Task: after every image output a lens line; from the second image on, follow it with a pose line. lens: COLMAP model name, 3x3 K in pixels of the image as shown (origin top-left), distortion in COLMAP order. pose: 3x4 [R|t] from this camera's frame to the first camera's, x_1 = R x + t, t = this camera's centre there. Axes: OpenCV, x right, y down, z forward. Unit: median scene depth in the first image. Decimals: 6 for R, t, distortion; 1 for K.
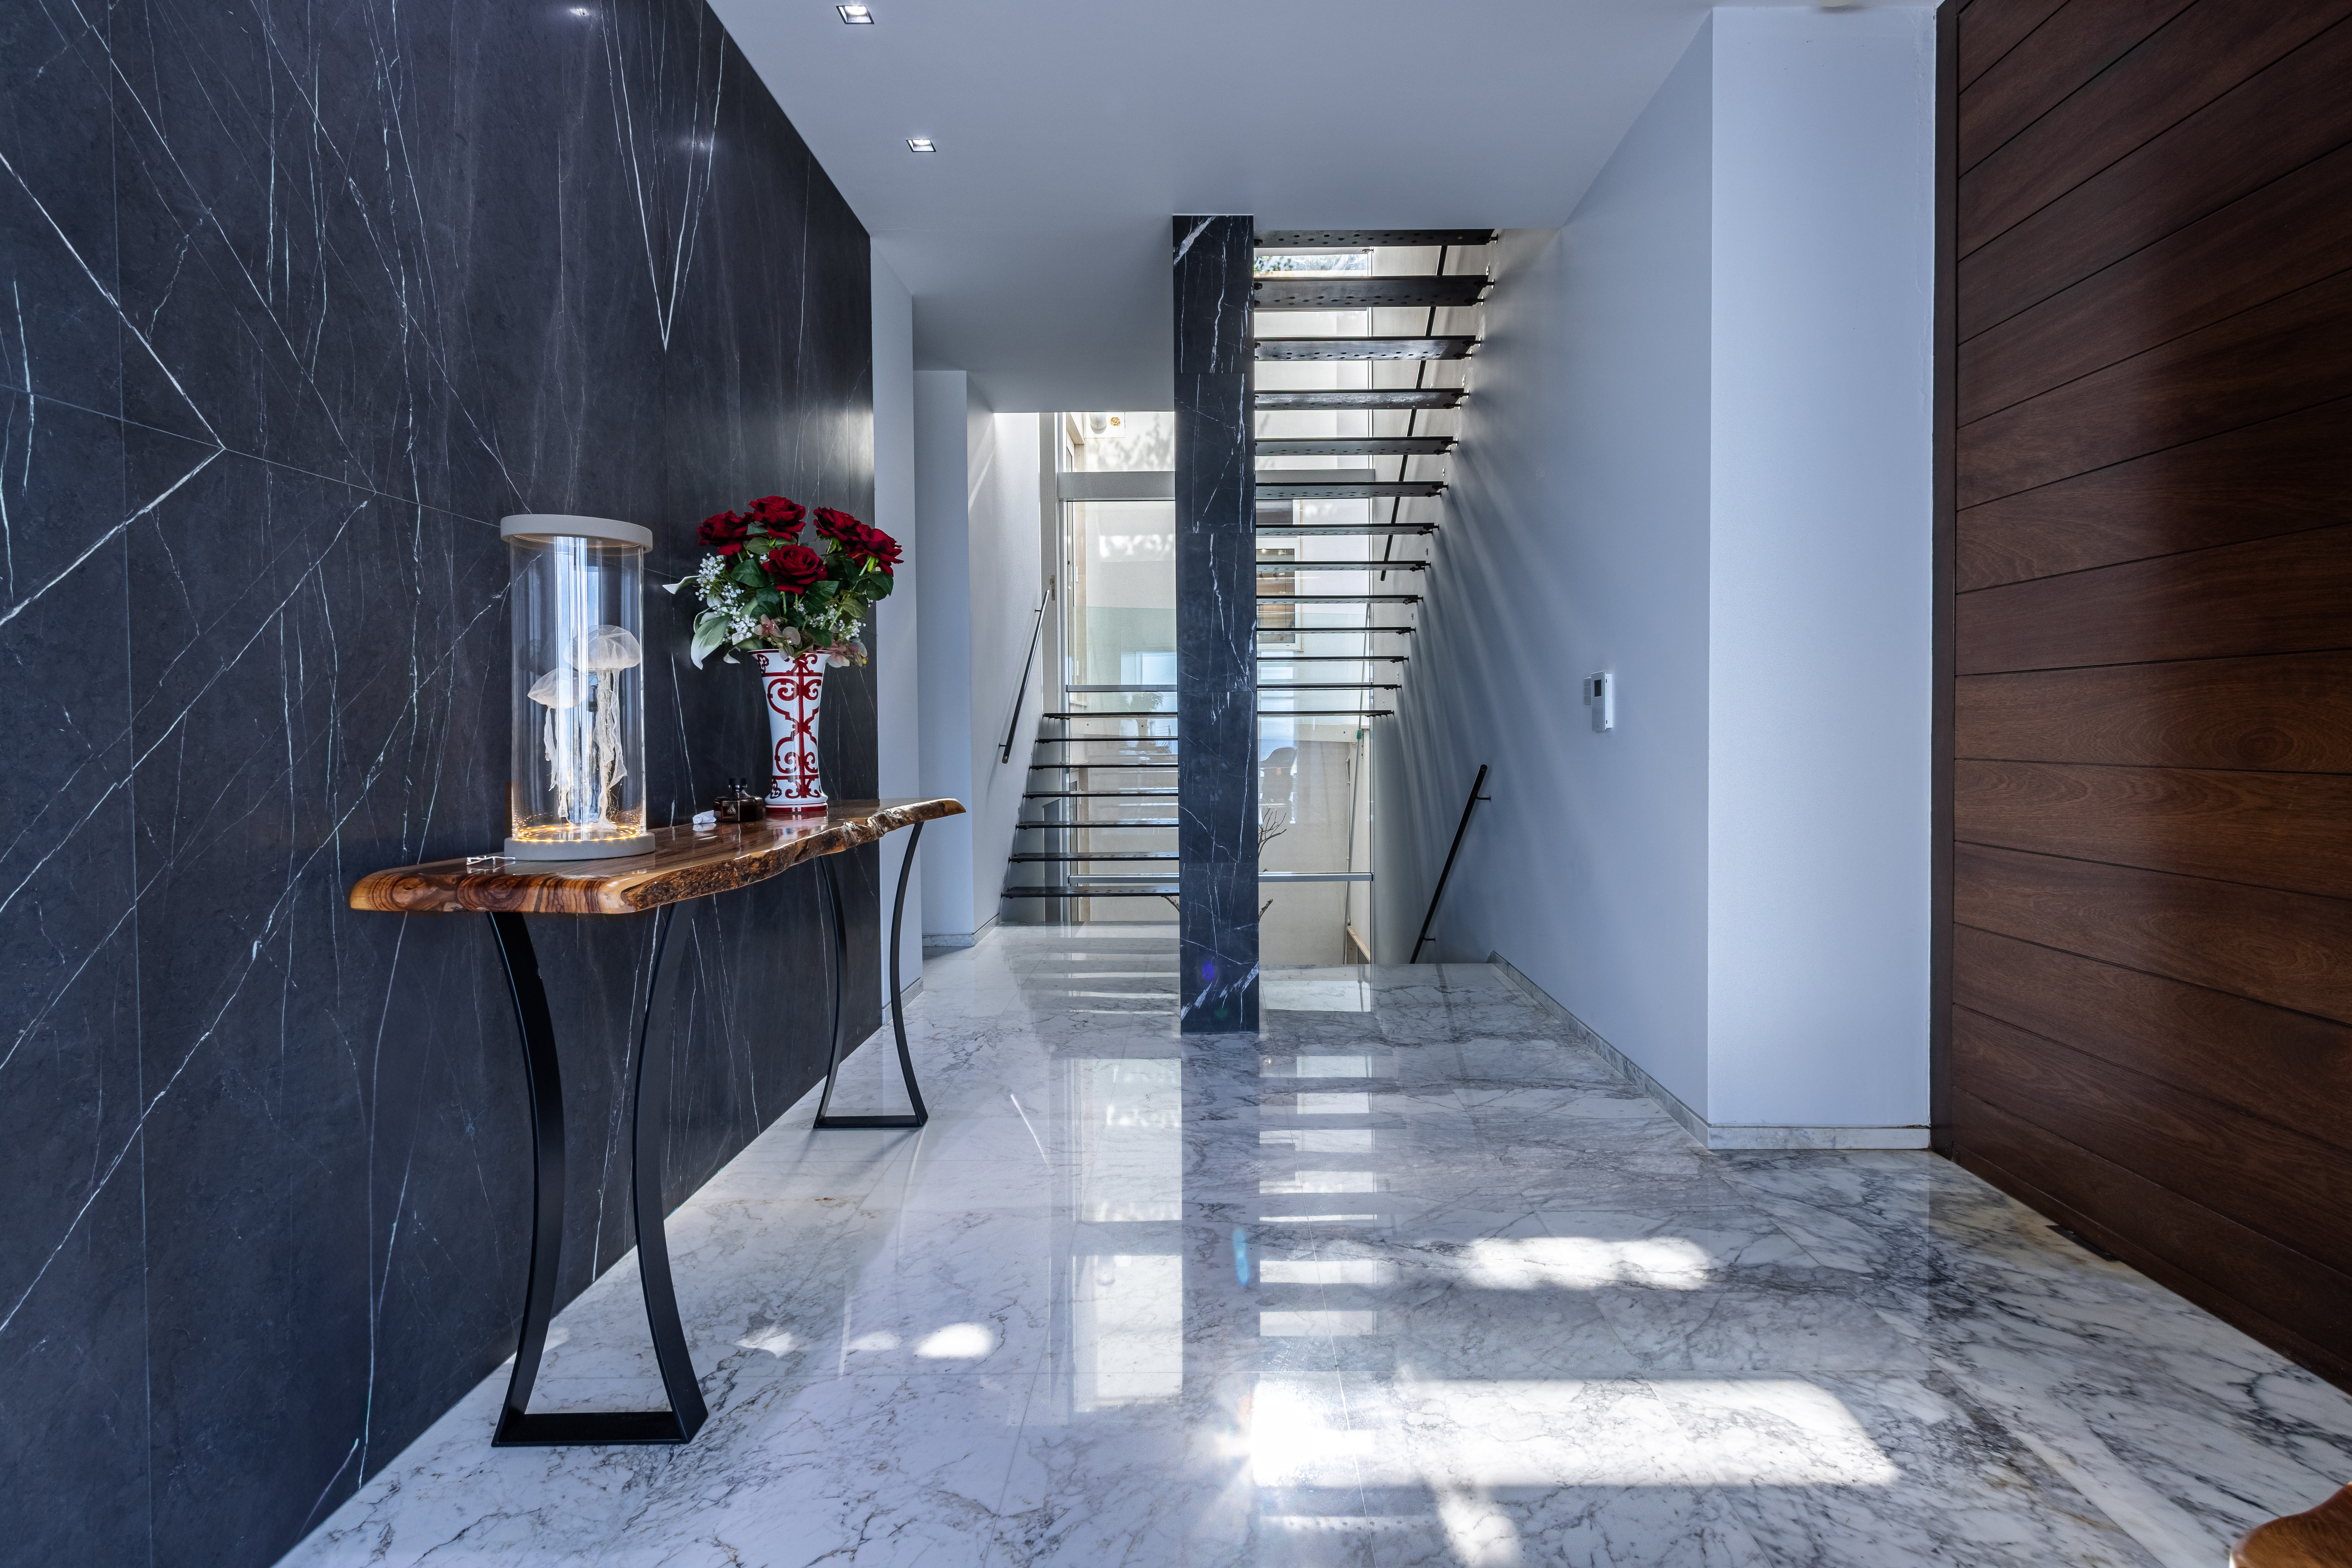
lens RADIAL K [[1098.5, 0, 1209.5], [0, 1098.5, 758.6], [0, 0, 1]] dist [0.006748, -0.000540]
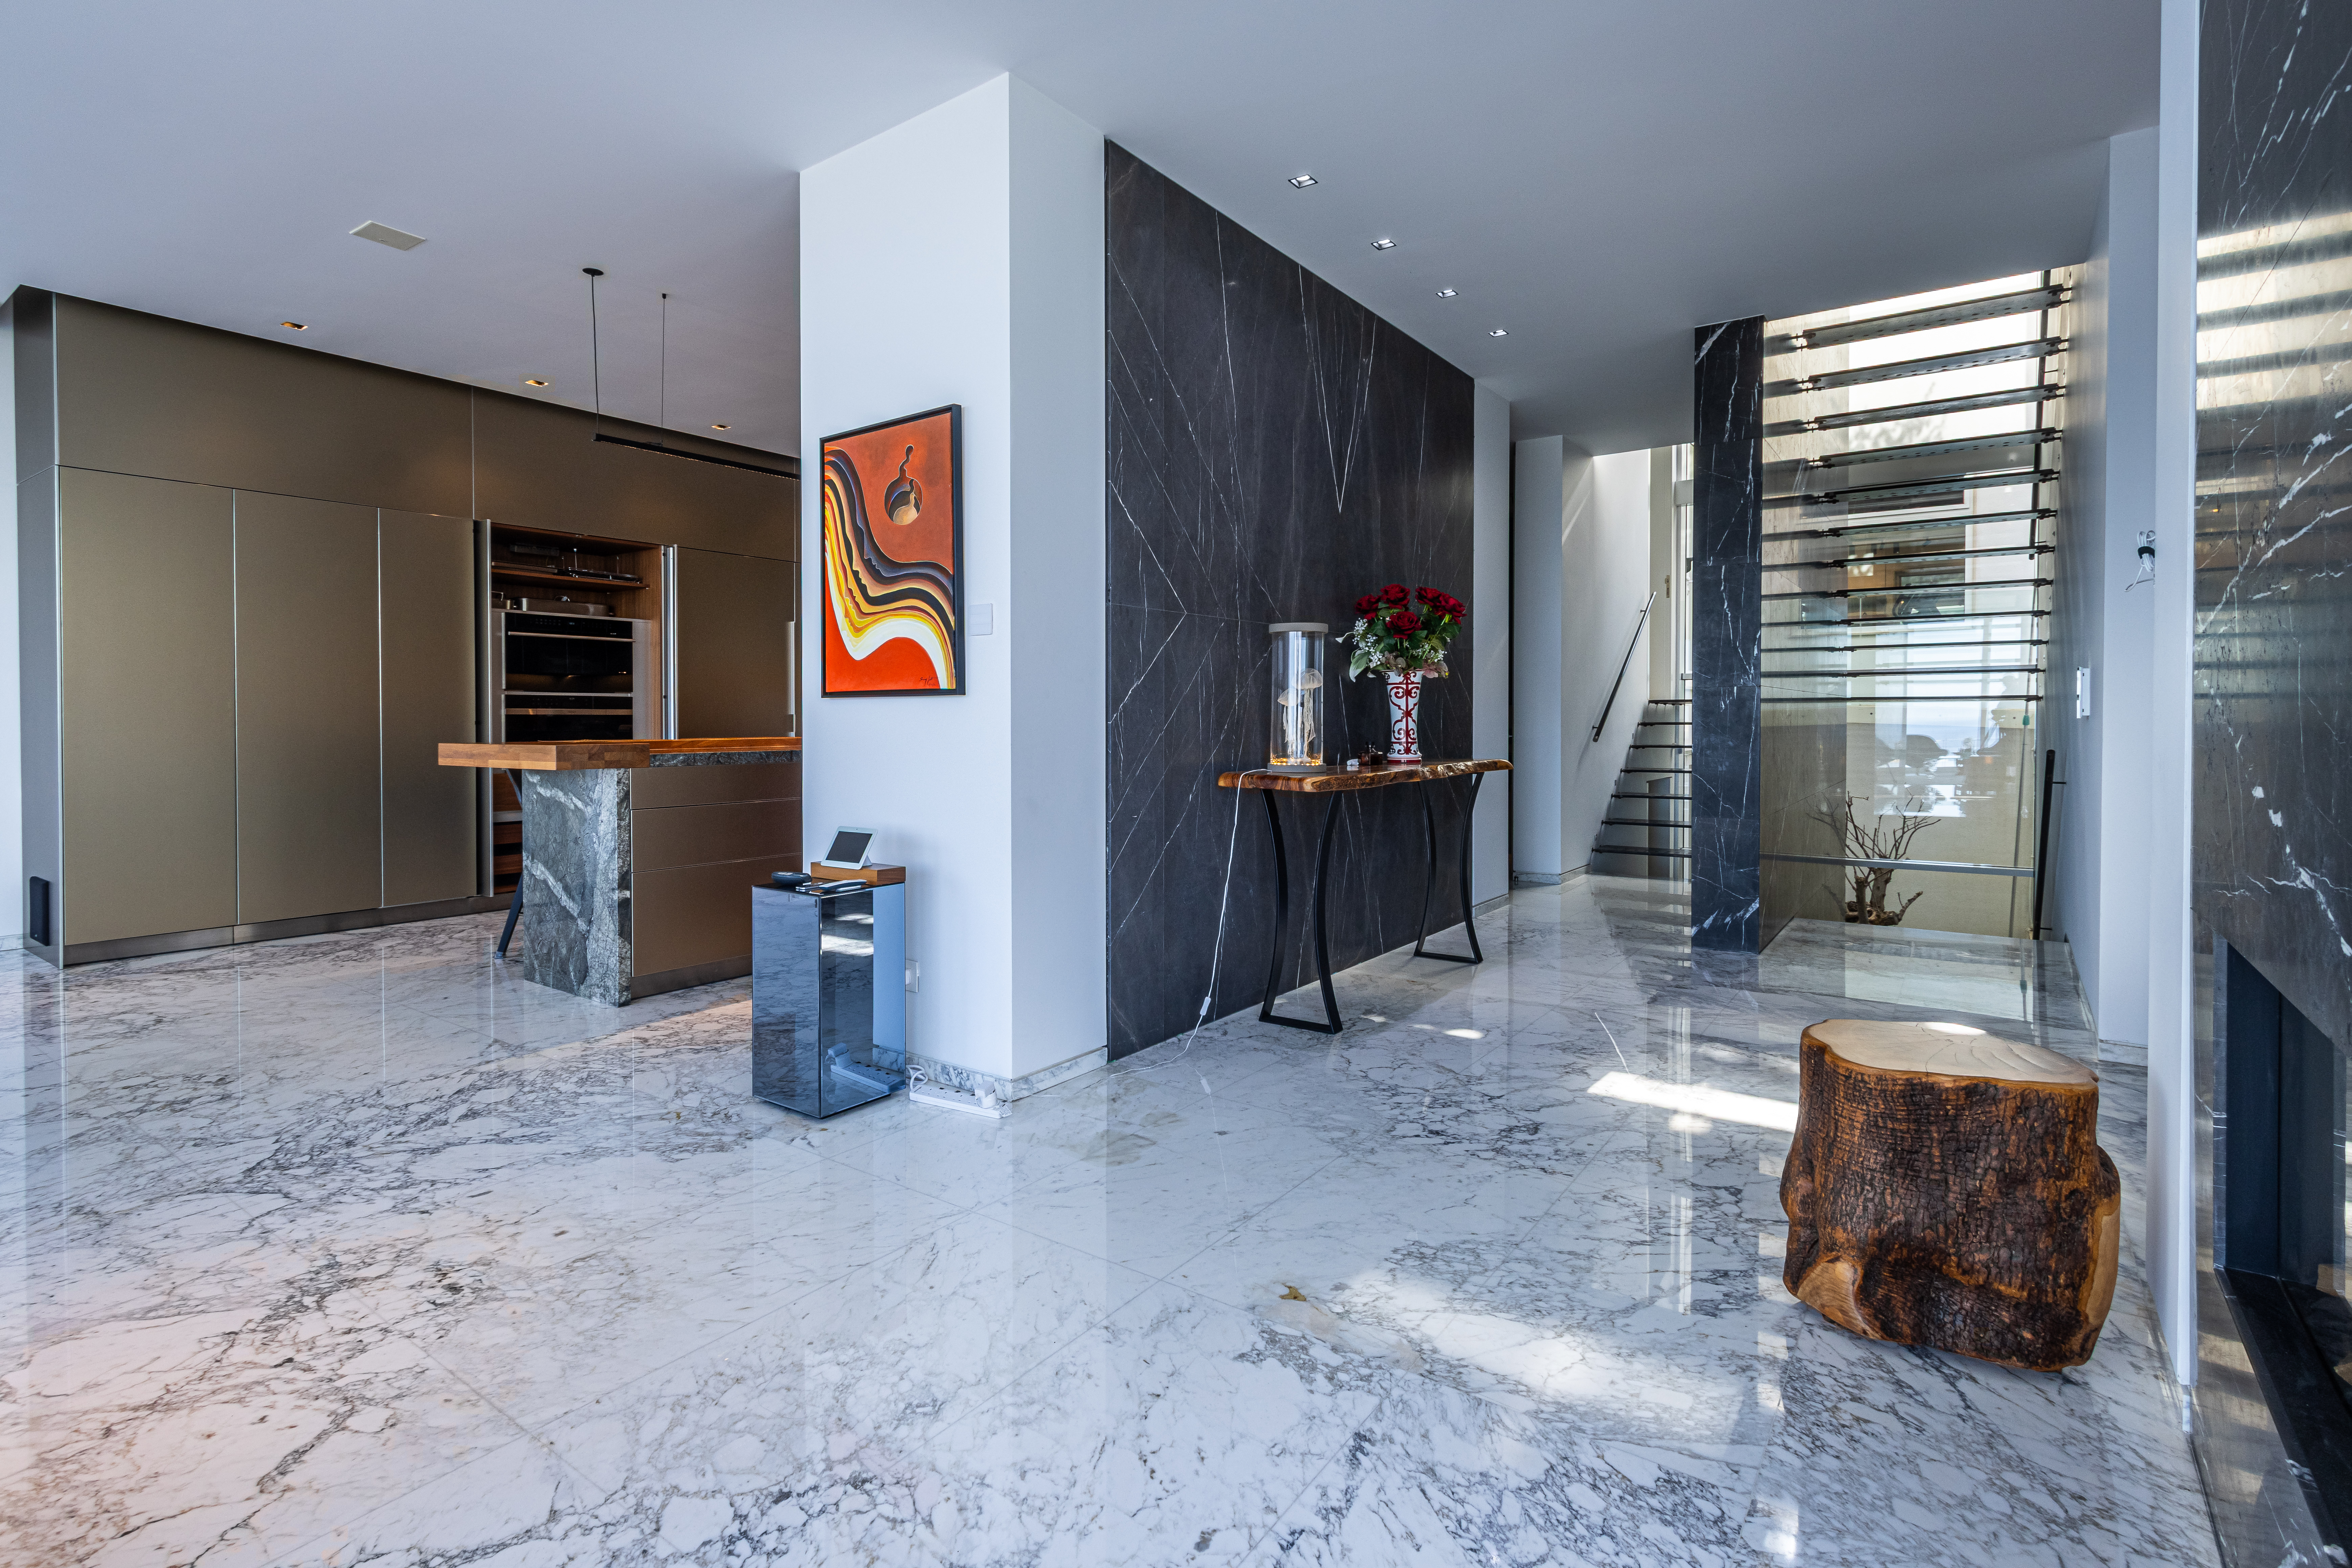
lens RADIAL K [[1116.0, 0, 1135.8], [0, 1116.0, 745.7], [0, 0, 1]] dist [0.001068, -0.000003]
pose [[0.792763, 0.020332, -0.609191, 0.380758], [-0.018033, 0.999788, 0.009901, 0.012568], [0.609264, 0.003137, 0.792961, -0.688736]]
